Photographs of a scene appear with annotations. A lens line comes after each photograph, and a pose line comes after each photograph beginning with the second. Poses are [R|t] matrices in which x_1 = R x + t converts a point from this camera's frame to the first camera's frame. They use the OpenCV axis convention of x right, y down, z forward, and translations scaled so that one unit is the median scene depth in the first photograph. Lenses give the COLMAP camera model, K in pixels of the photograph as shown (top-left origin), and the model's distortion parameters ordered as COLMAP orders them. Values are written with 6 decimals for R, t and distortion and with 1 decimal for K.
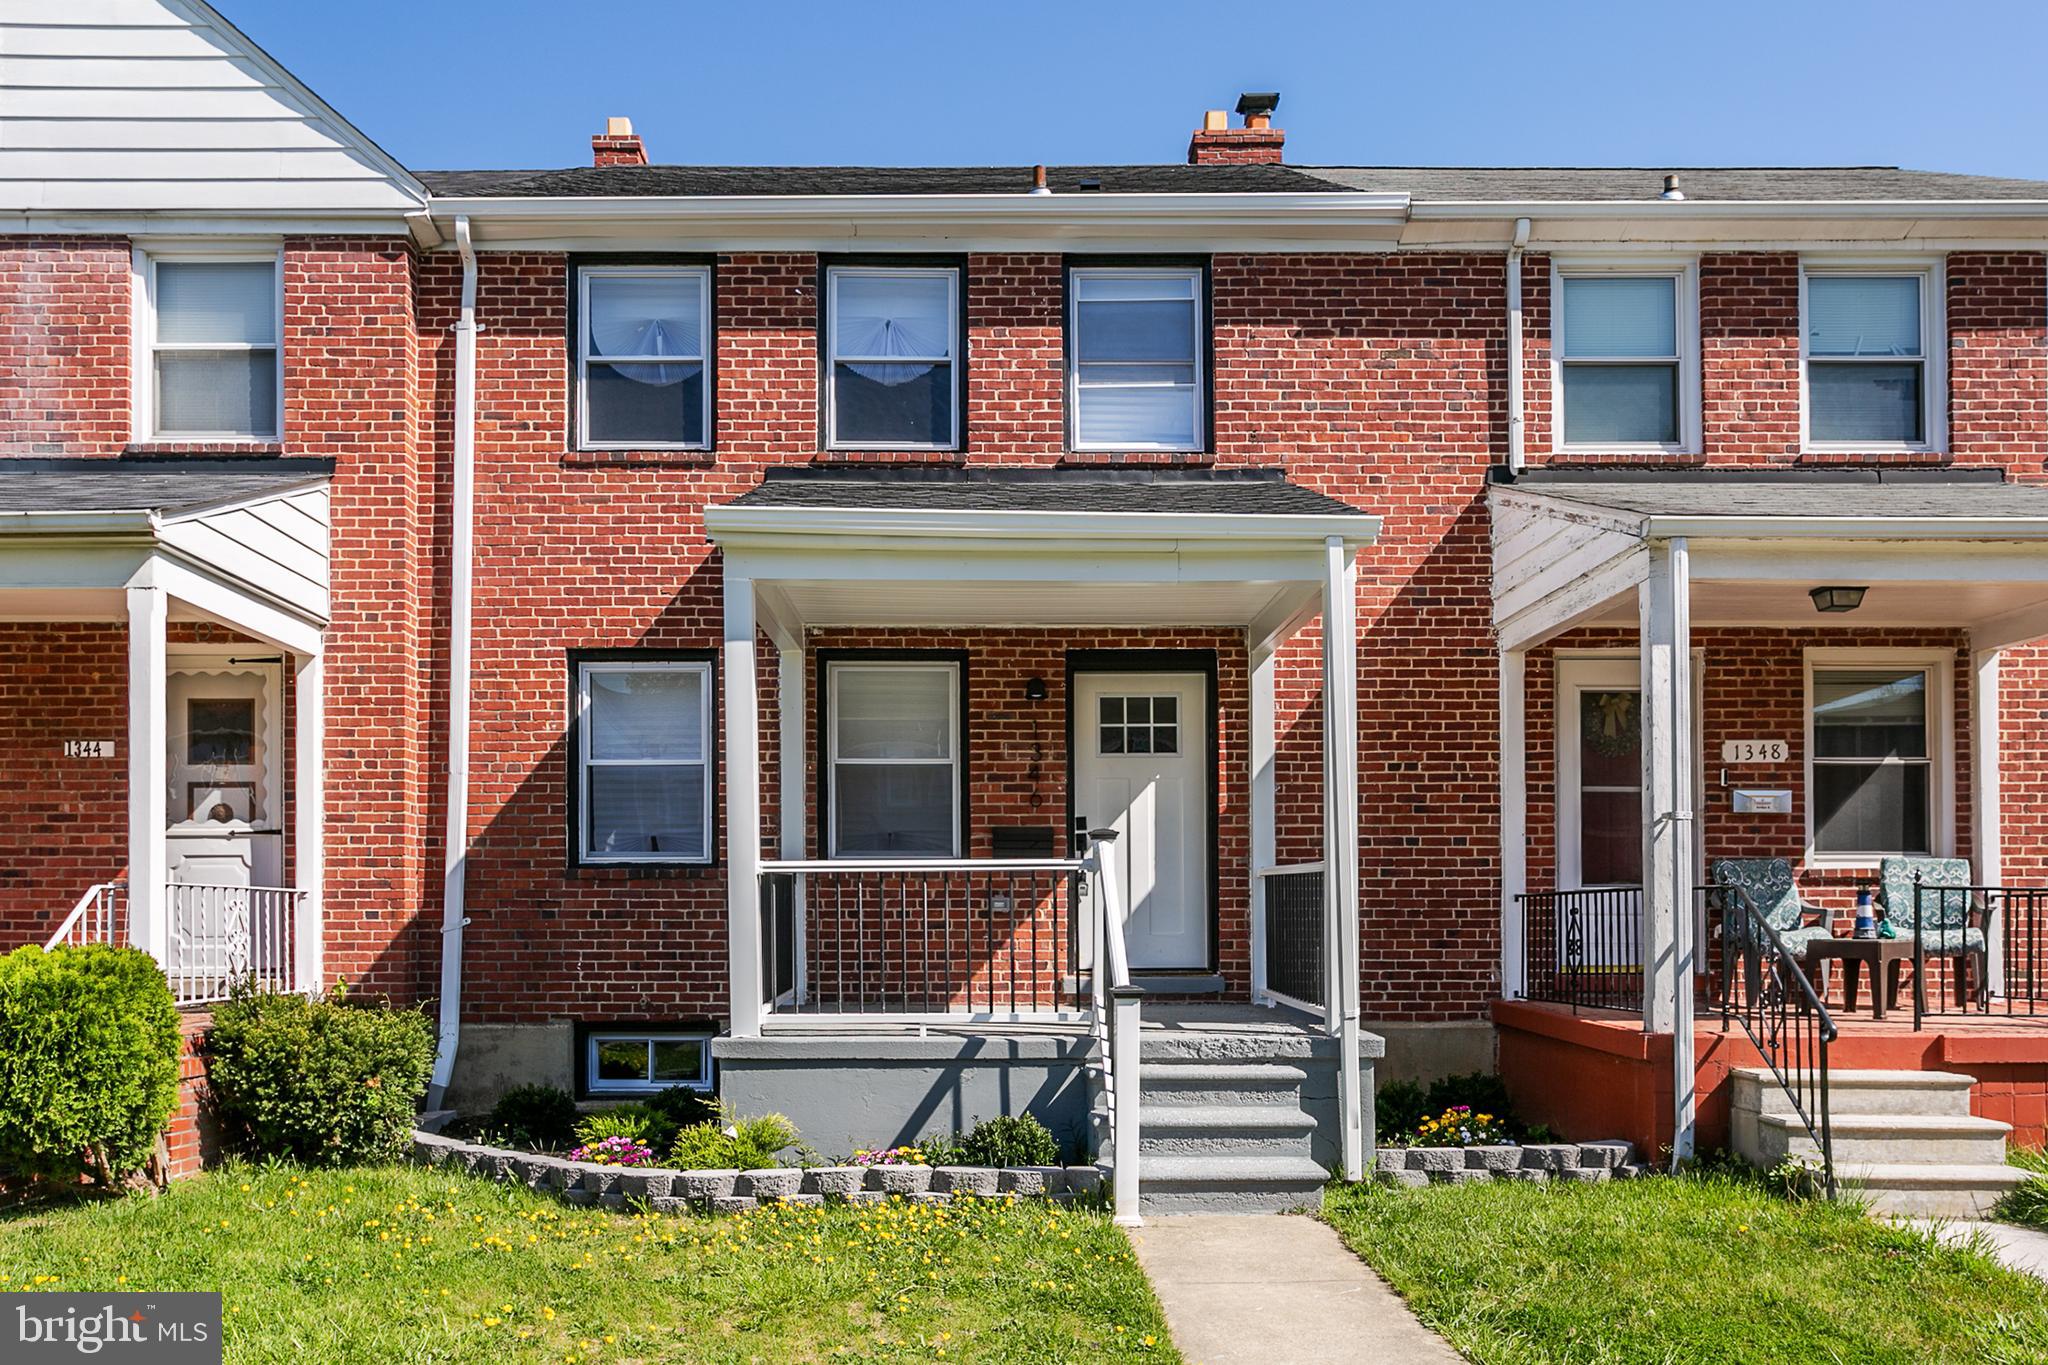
lens RADIAL K [[1594.8, 0, 1024.1], [0, 1594.8, 671.8], [0, 0, 1]] dist [-0.001184, 0.008382]
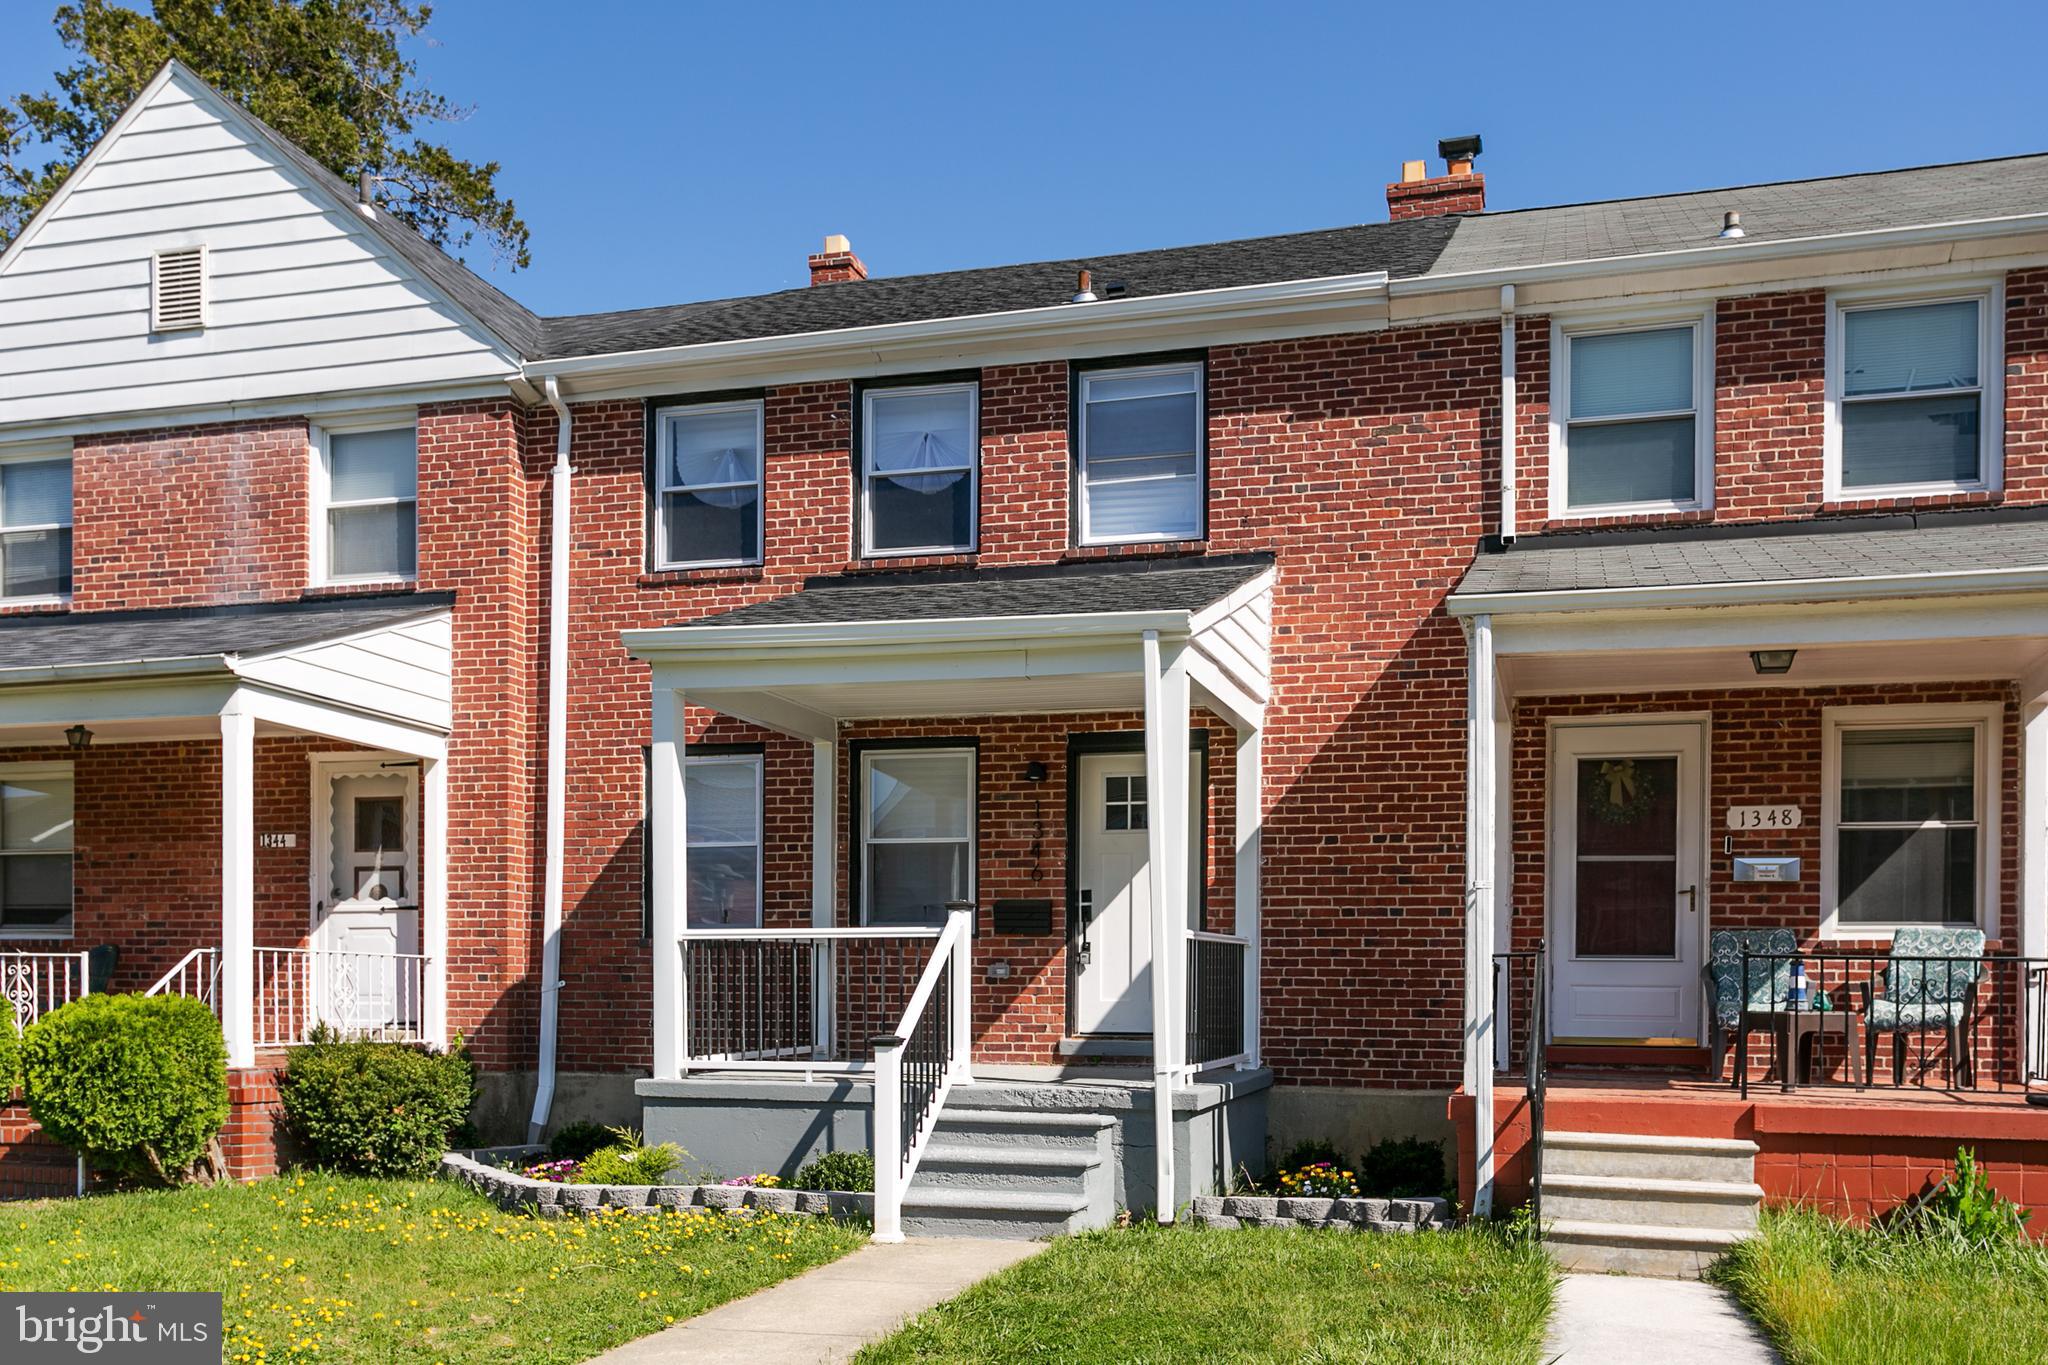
lens RADIAL K [[1672.5, 0, 1042.5], [0, 1672.5, 745.3], [0, 0, 1]] dist [0.018147, -0.008039]
pose [[0.965829, -0.029245, -0.257524, 0.299194], [0.030024, 0.999549, -0.000907, -0.005590], [0.257434, -0.006856, 0.966271, -0.086908]]
